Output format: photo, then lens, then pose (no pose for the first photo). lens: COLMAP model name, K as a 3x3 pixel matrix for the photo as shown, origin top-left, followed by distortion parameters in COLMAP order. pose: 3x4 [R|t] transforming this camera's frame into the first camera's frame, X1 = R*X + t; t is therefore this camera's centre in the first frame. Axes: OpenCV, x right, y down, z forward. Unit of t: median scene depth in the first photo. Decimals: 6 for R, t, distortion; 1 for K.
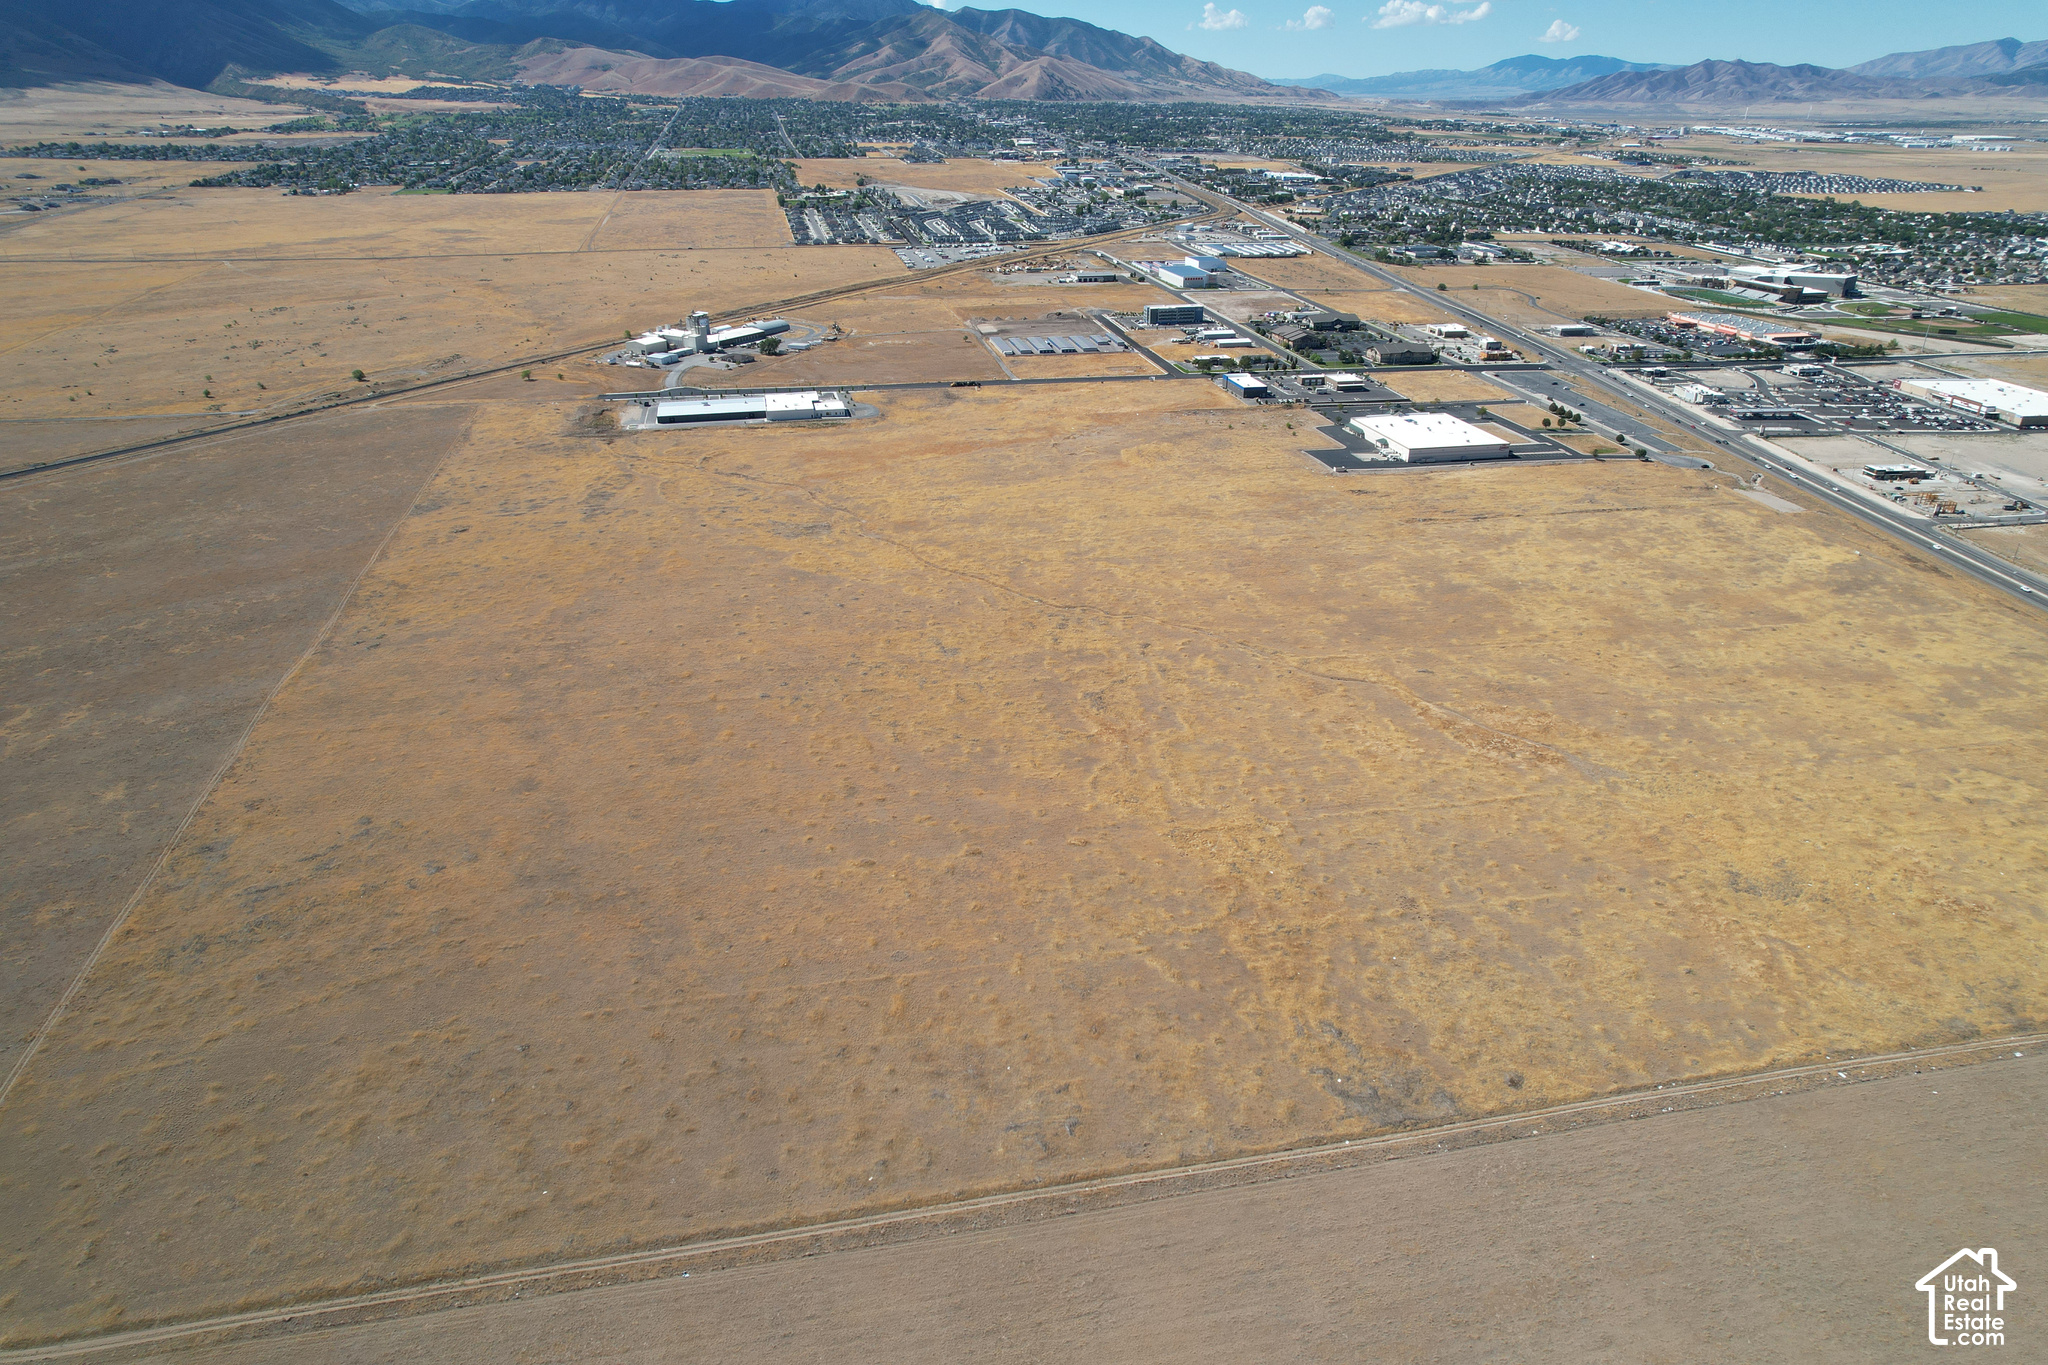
lens RADIAL K [[1315.9, 0, 1028.3], [0, 1315.9, 675.9], [0, 0, 1]] dist [-0.087592, 0.083415]
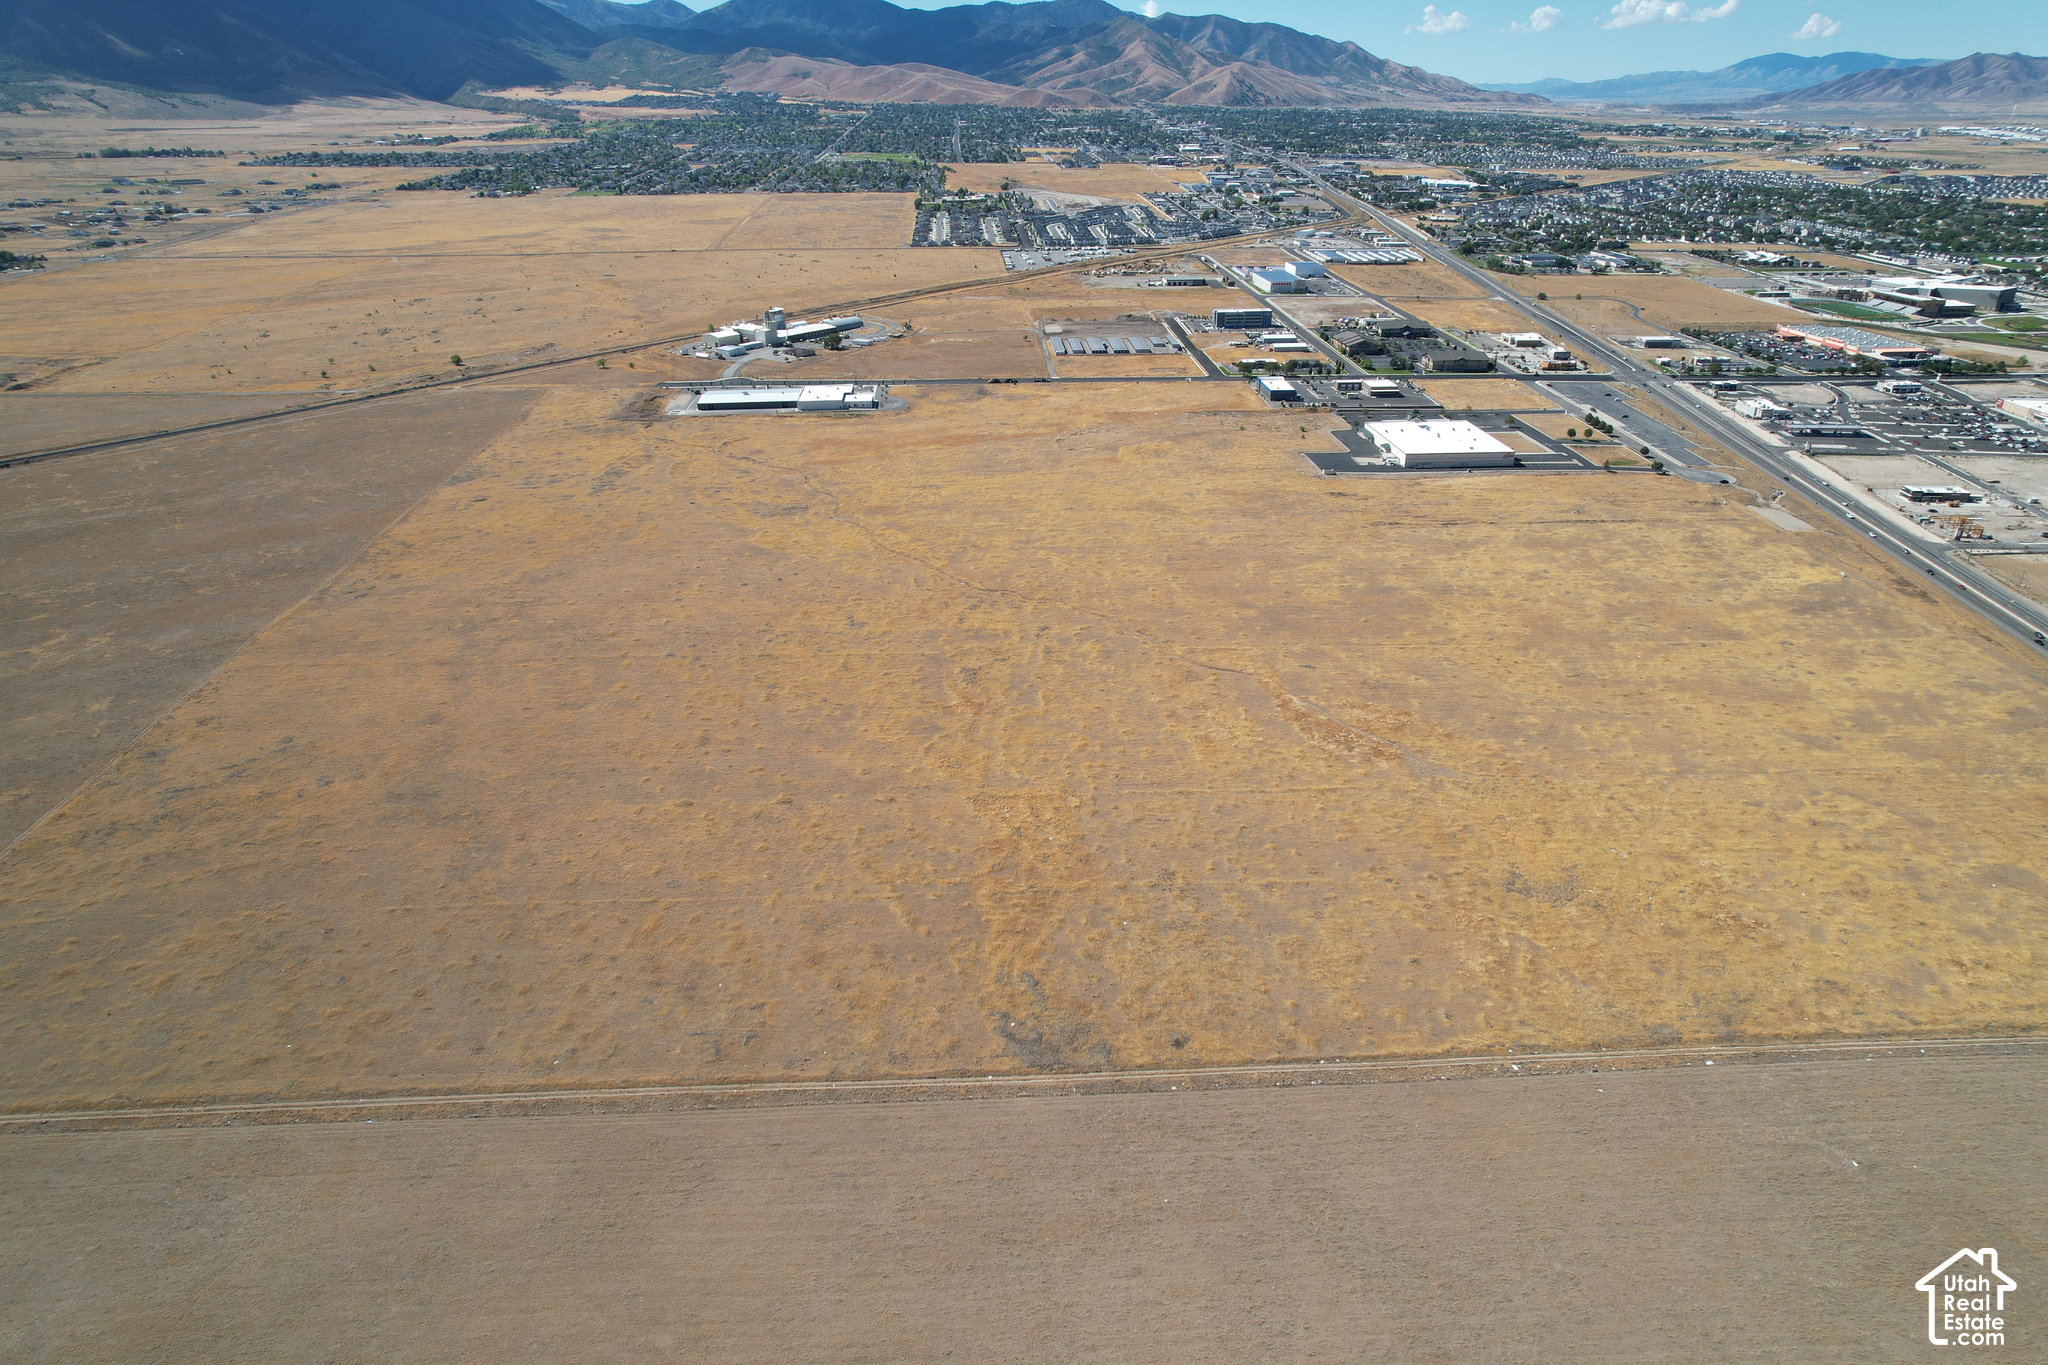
lens RADIAL K [[1317.1, 0, 1028.1], [0, 1317.1, 676.9], [0, 0, 1]] dist [-0.088222, 0.083620]
pose [[0.988914, 0.053515, -0.138508, 0.120124], [-0.053974, 0.998542, 0.000439, 0.008238], [0.138330, 0.007042, 0.990361, -0.018201]]
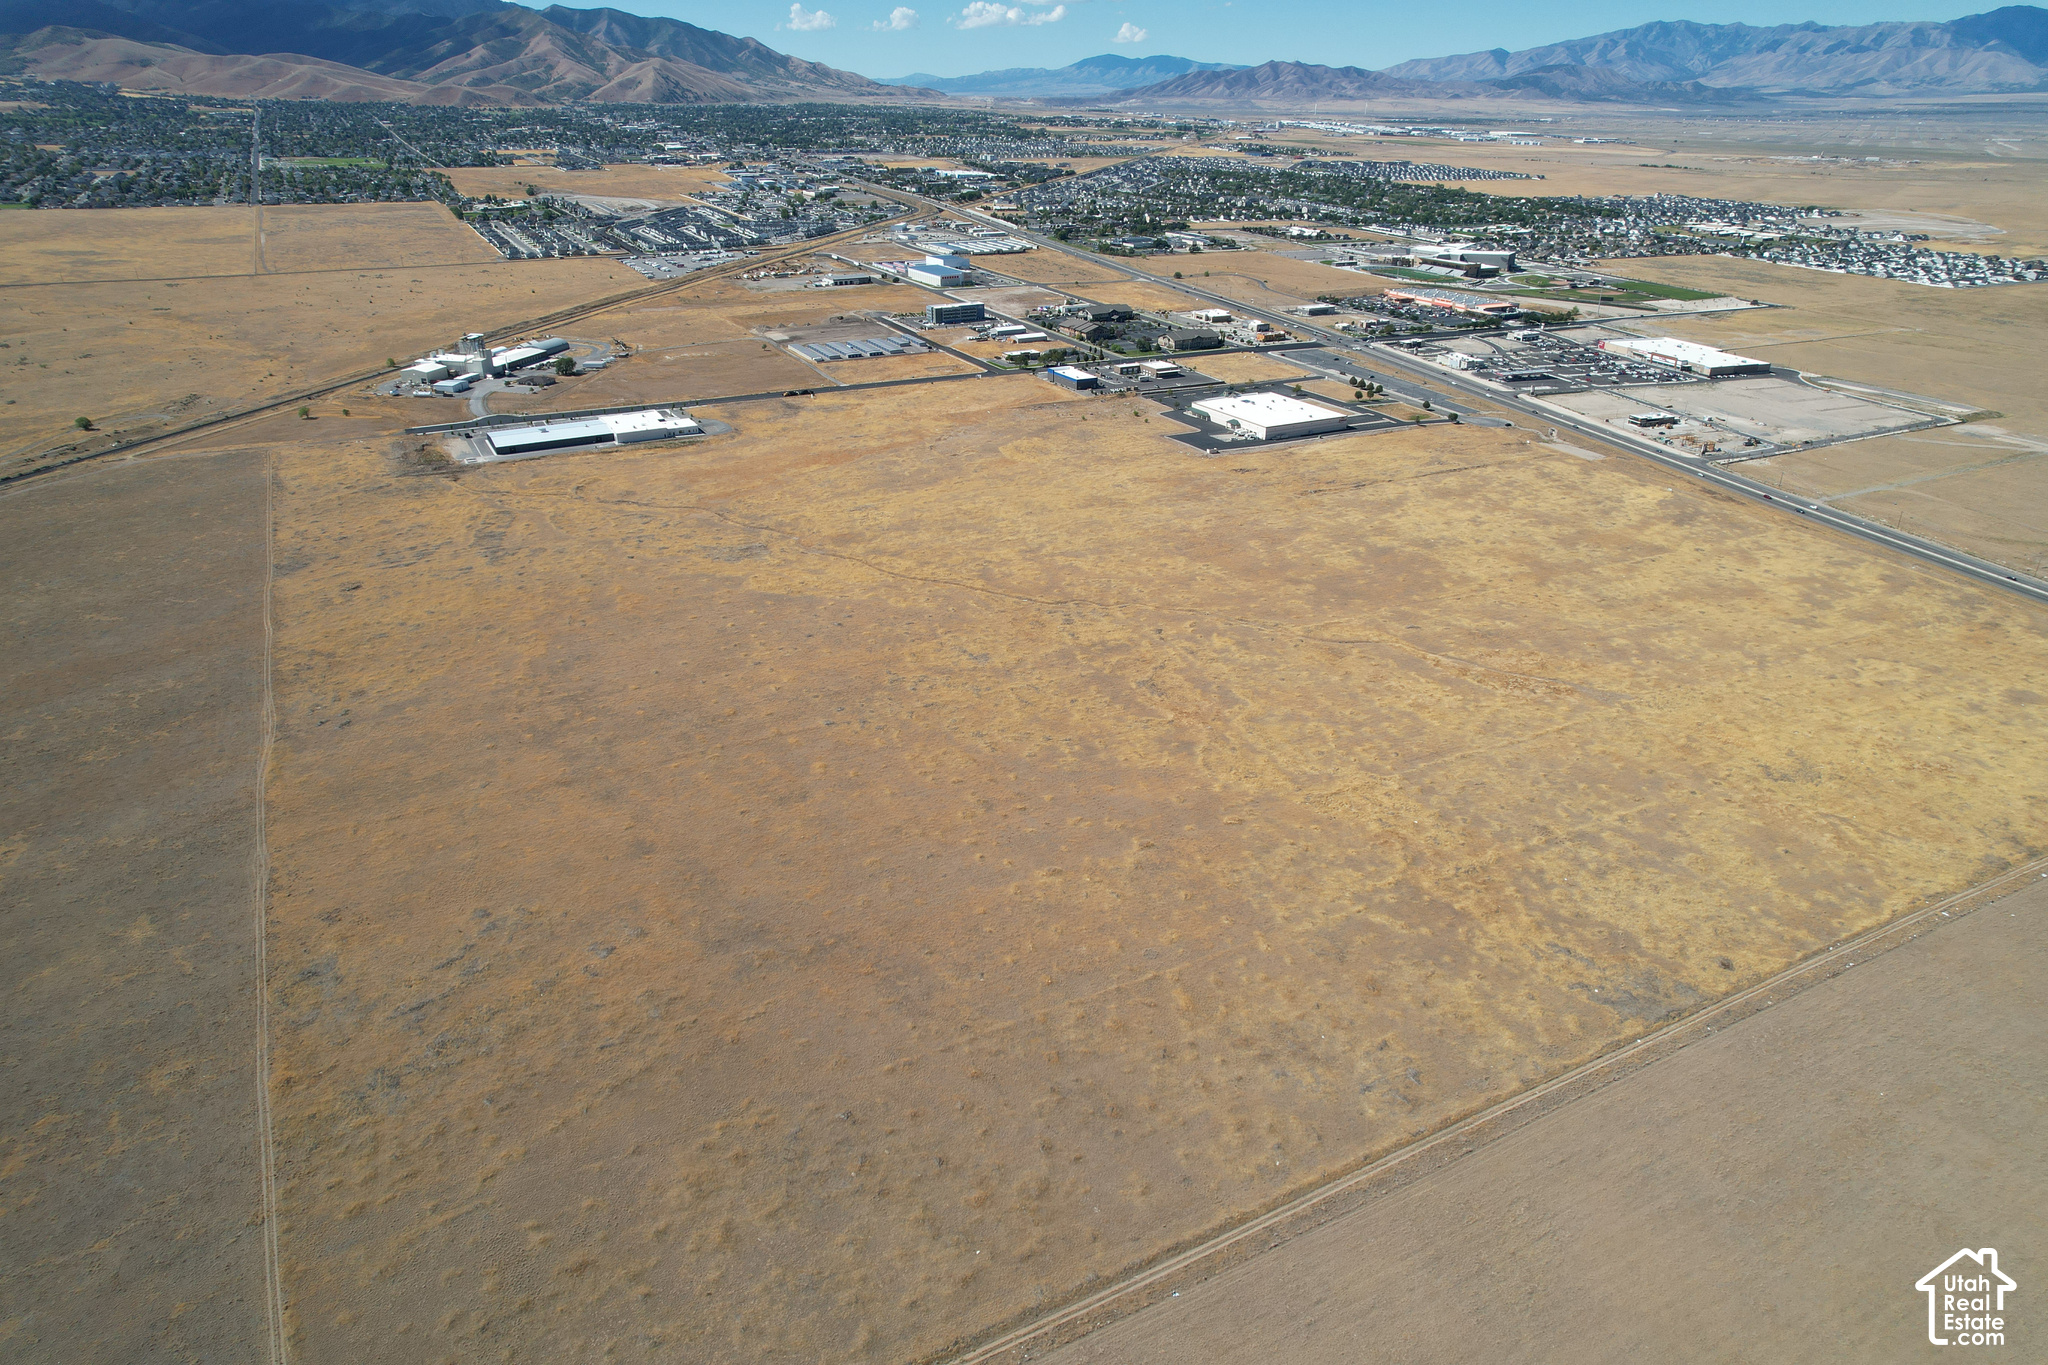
lens RADIAL K [[1315.9, 0, 1028.3], [0, 1315.9, 675.9], [0, 0, 1]] dist [-0.087592, 0.083415]
pose [[0.959437, -0.113985, 0.257853, -0.149159], [0.114041, 0.993366, 0.014792, -0.008170], [-0.257829, 0.015214, 0.966071, 0.018093]]
